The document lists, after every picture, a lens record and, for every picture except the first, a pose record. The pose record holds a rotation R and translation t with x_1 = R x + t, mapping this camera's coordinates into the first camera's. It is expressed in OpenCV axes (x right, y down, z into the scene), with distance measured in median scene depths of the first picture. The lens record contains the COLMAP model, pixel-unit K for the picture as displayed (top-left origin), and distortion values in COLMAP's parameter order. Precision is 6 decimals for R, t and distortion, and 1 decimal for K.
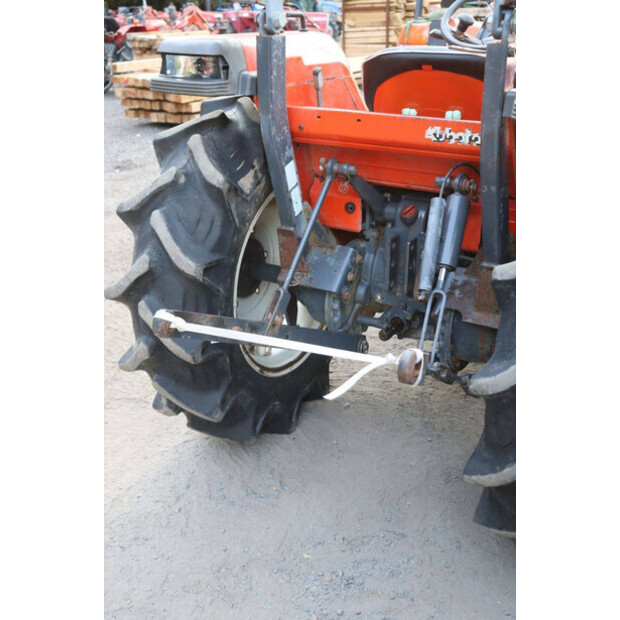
lens RADIAL K [[727.3, 0, 304.0], [0, 727.3, 311.0], [0, 0, 1]] dist [-0.008633, 0.029598]
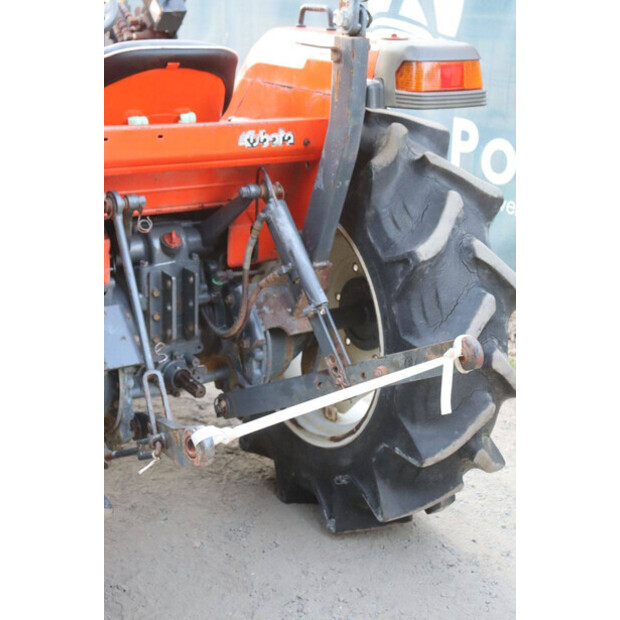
lens RADIAL K [[974.8, 0, 310.0], [0, 974.8, 310.0], [0, 0, 1]] dist [0.136353, 0.025909]
pose [[0.403827, -0.275100, 0.872493, -0.804239], [0.320574, 0.935797, 0.146685, -0.180741], [-0.856829, 0.220463, 0.466090, 0.383948]]
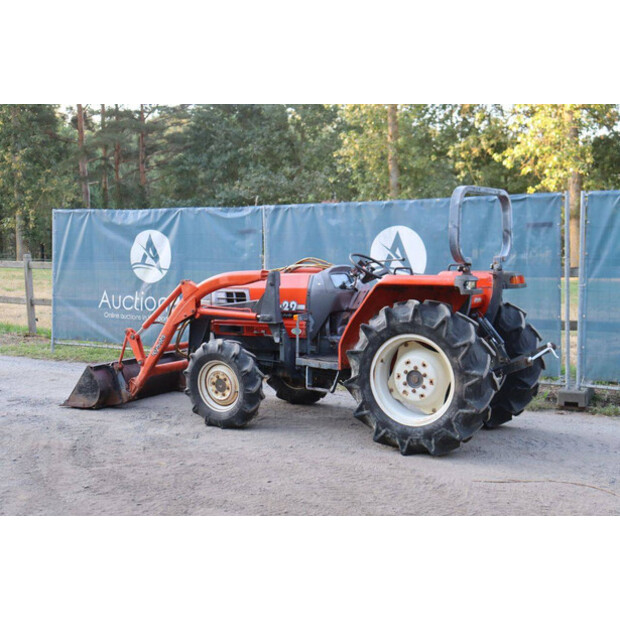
lens RADIAL K [[897.5, 0, 310.0], [0, 897.5, 310.0], [0, 0, 1]] dist [0.074122, 0.064864]
pose [[-0.013457, -0.074607, 0.997122, -3.364558], [0.396171, 0.915204, 0.073825, -0.706372], [-0.918078, 0.396025, 0.017241, 1.460288]]
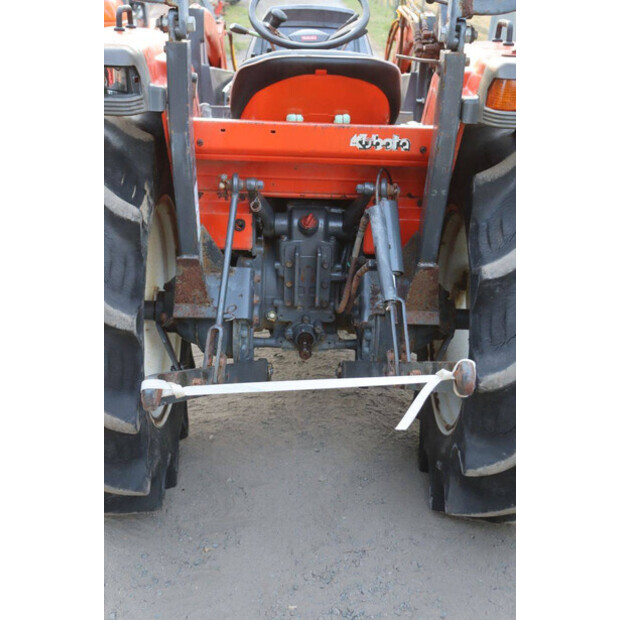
lens RADIAL K [[783.3, 0, 310.0], [0, 783.3, 310.0], [0, 0, 1]] dist [0.003313, 0.121490]
pose [[0.849767, -0.177599, 0.496341, -0.400369], [0.174290, 0.983244, 0.053426, -0.079928], [-0.497513, 0.041107, 0.866482, 0.115114]]
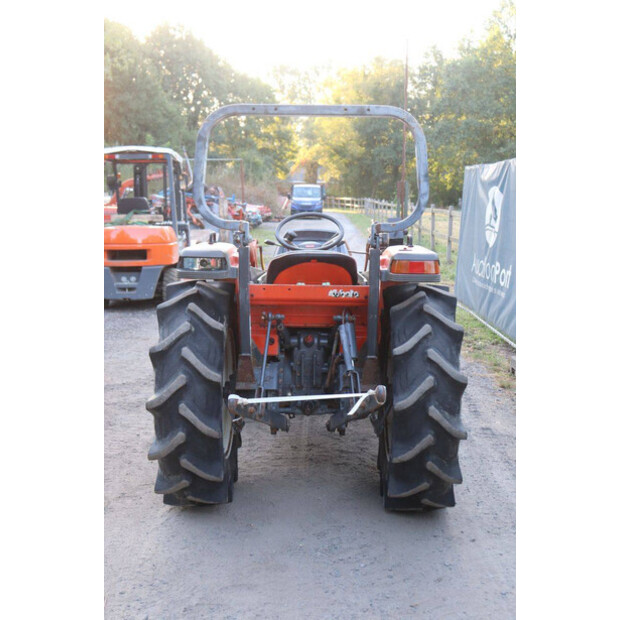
lens RADIAL K [[802.7, 0, 310.0], [0, 802.7, 310.0], [0, 0, 1]] dist [-0.003938, 0.033672]
pose [[0.859413, -0.056440, 0.508157, -0.865528], [0.187524, 0.959421, -0.210587, 0.212308], [-0.475651, 0.276273, 0.835123, -0.663657]]
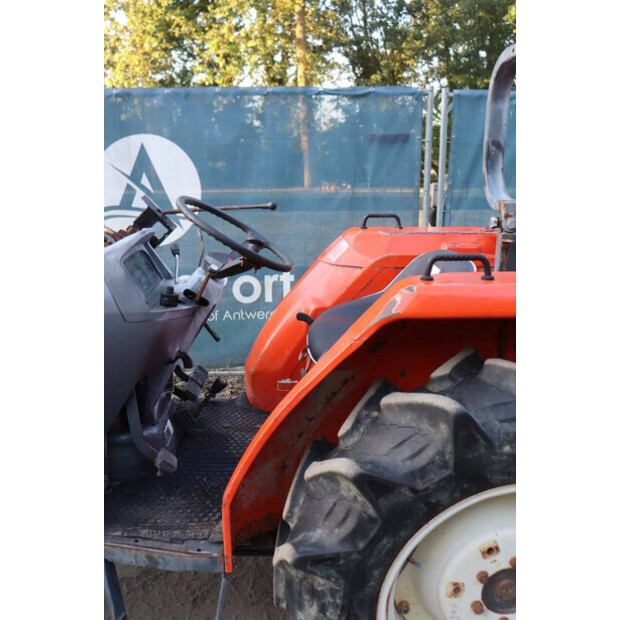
lens RADIAL K [[585.1, 0, 310.0], [0, 585.1, 310.0], [0, 0, 1]] dist [-0.149862, 0.227855]
pose [[-0.588585, -0.205719, 0.781823, -0.429534], [0.311583, 0.834643, 0.454189, -0.763360], [-0.745978, 0.510931, -0.427160, 1.570607]]
